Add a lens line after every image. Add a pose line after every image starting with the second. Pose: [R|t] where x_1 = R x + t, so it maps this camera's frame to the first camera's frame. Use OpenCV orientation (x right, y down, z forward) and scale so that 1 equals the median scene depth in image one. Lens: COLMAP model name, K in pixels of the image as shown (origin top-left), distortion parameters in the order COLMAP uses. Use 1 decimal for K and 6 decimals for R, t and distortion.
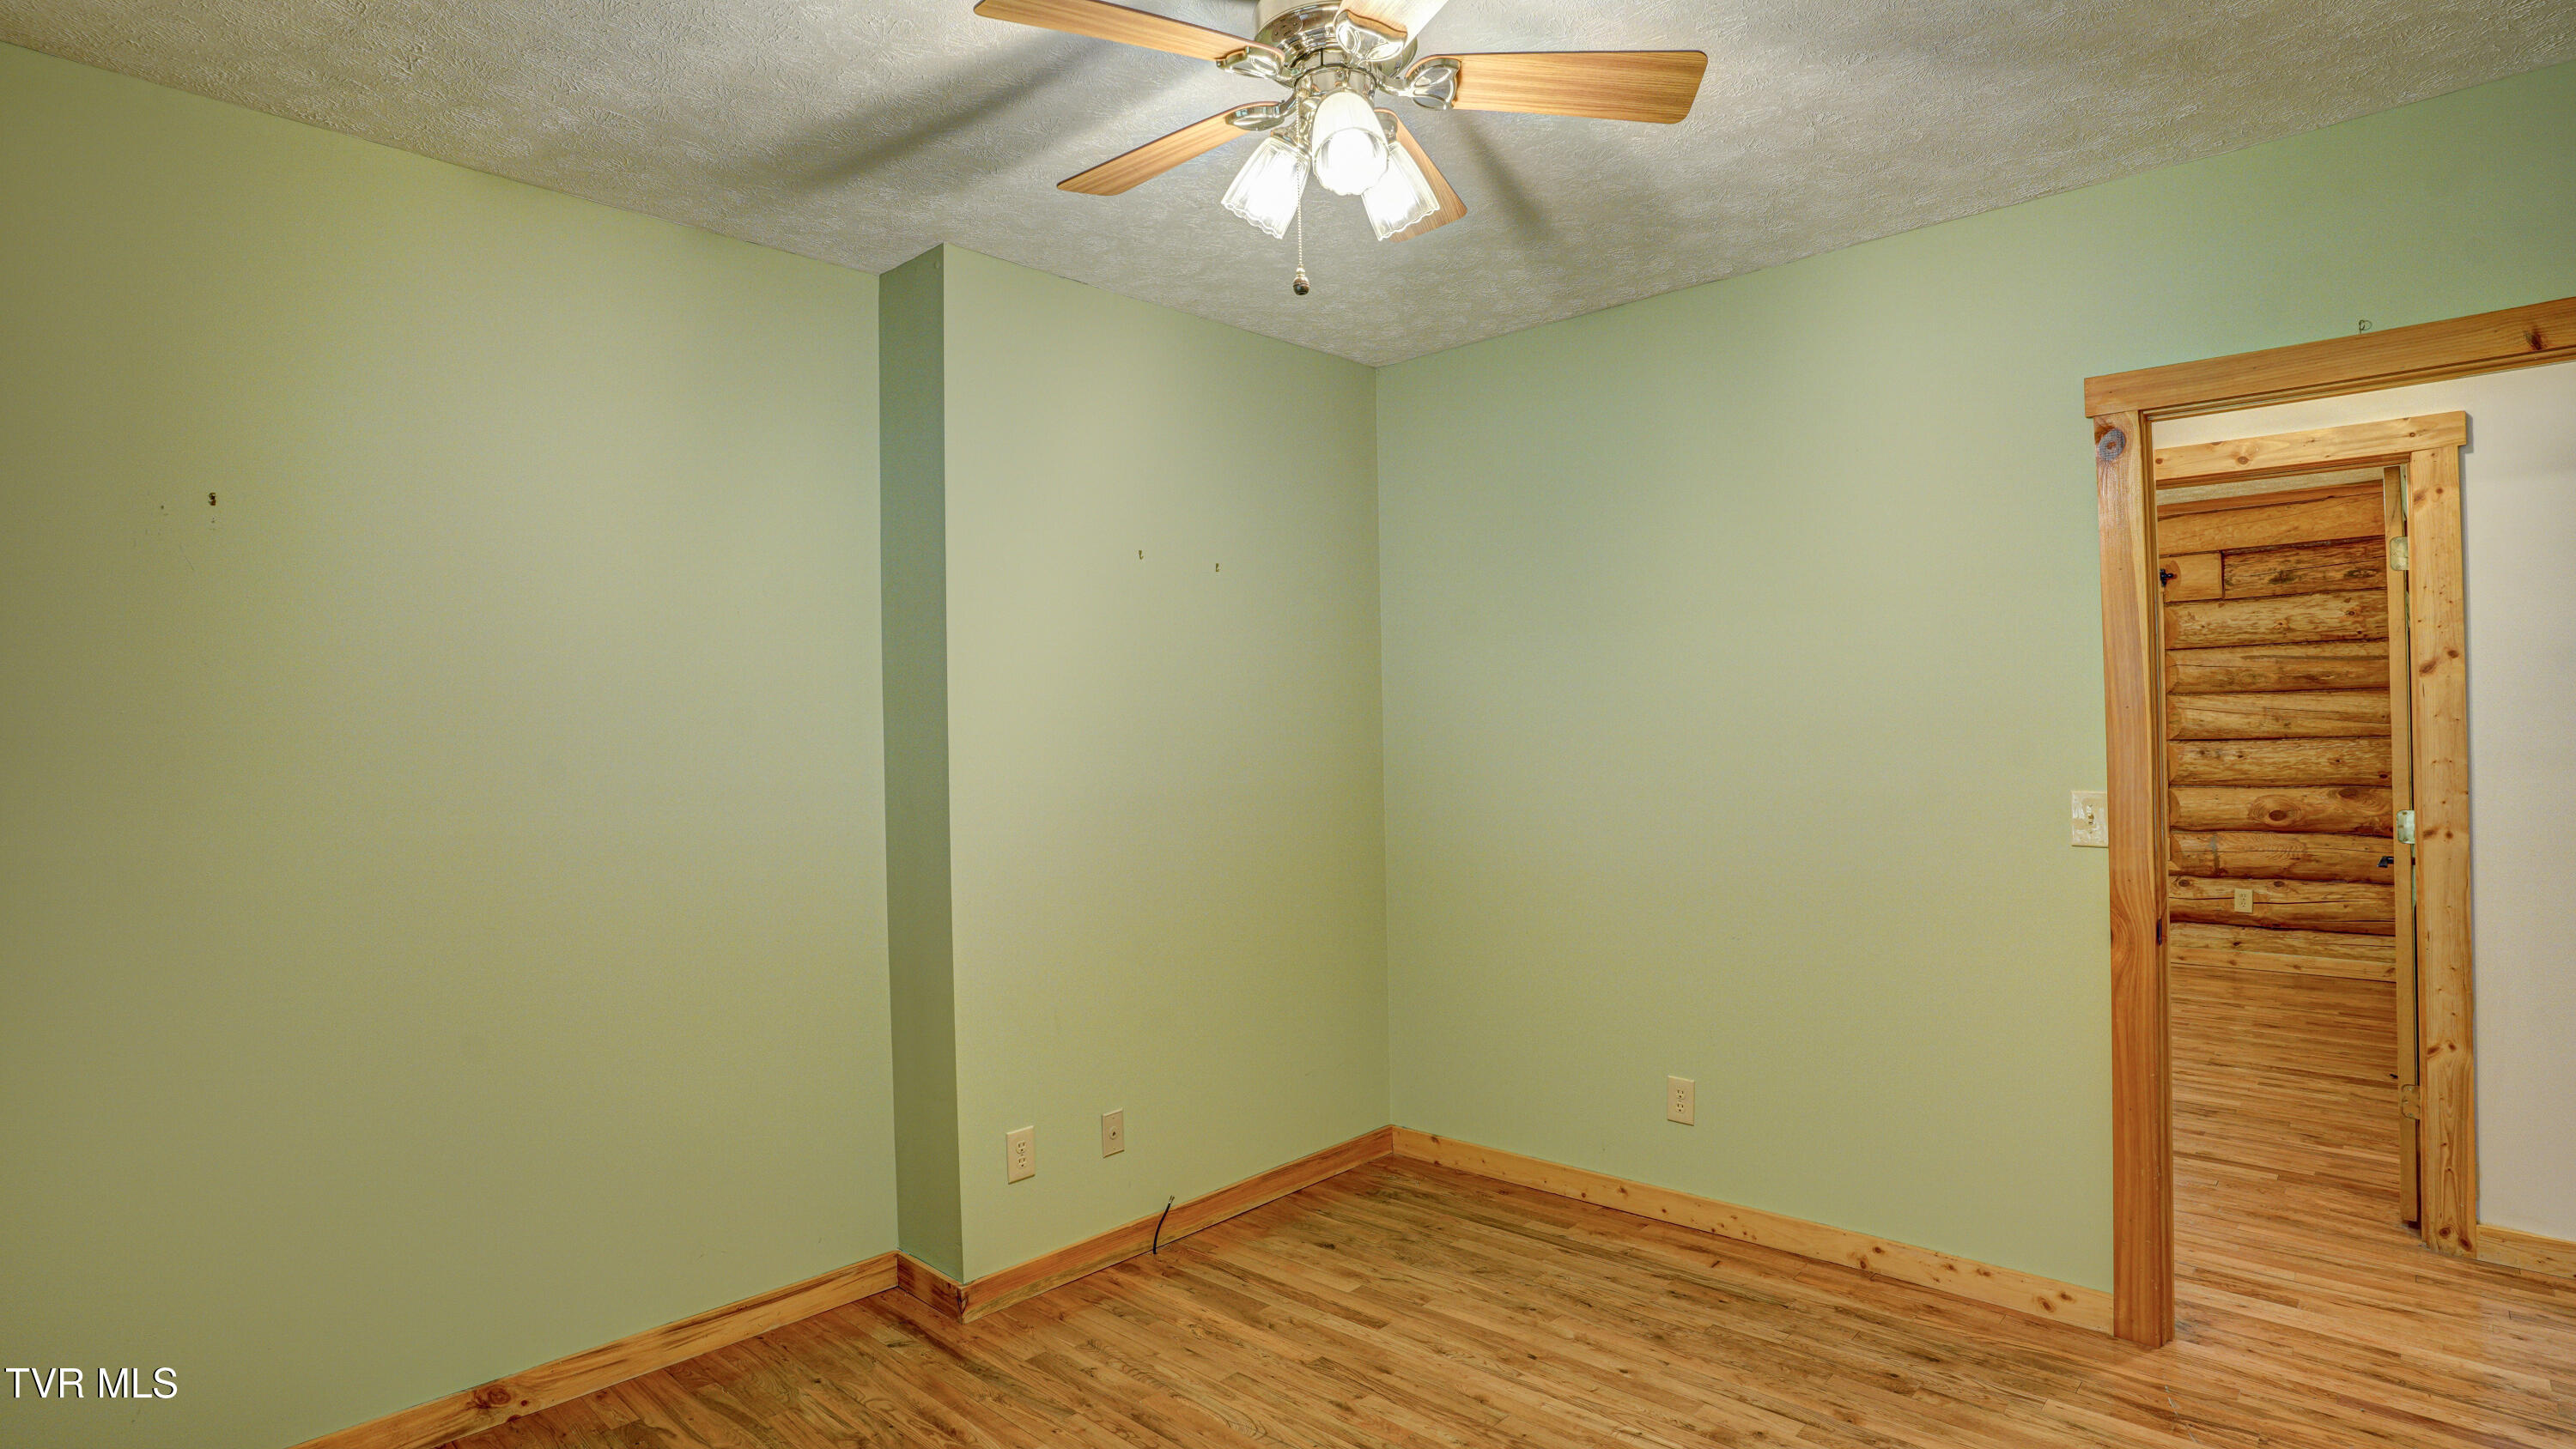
lens RADIAL K [[1272.8, 0, 1297.1], [0, 1272.8, 720.1], [0, 0, 1]] dist [-0.078281, 0.036500]
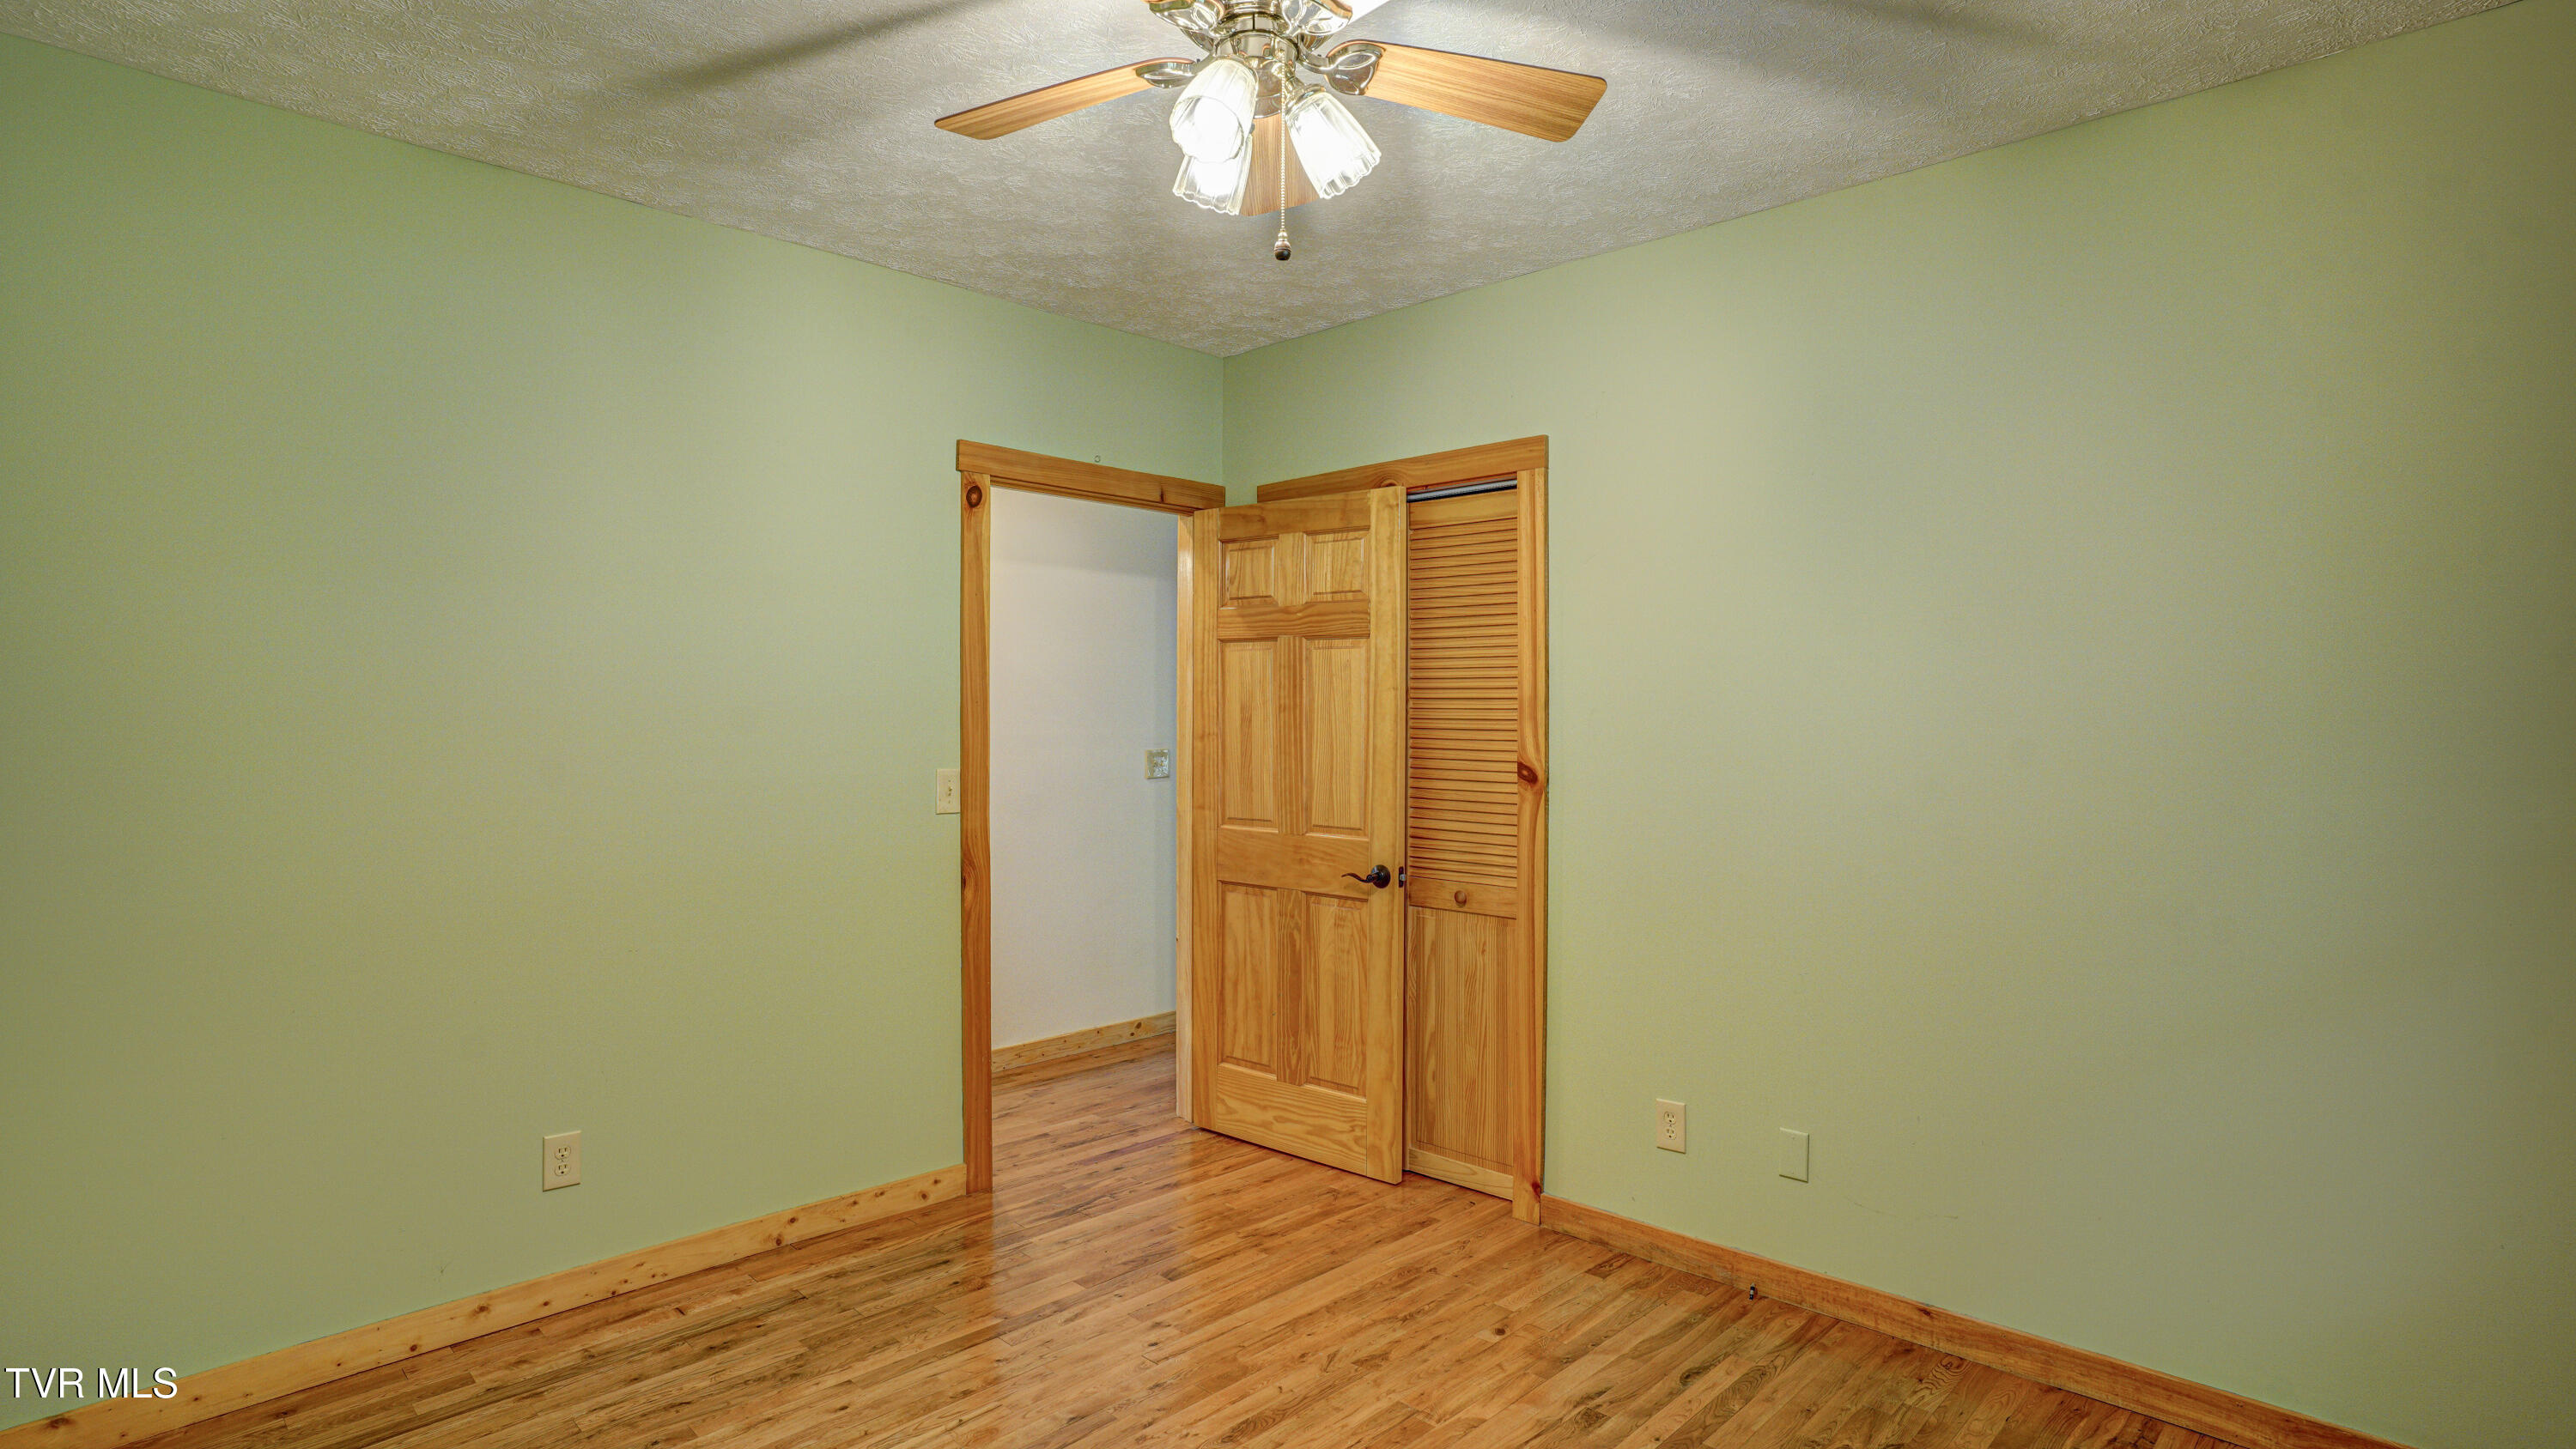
lens RADIAL K [[1272.8, 0, 1297.1], [0, 1272.8, 720.1], [0, 0, 1]] dist [-0.078281, 0.036500]
pose [[0.025173, 0.010792, 0.999625, -0.609887], [-0.012820, 0.999863, -0.010471, 0.015891], [-0.999601, -0.012551, 0.025308, 0.601217]]
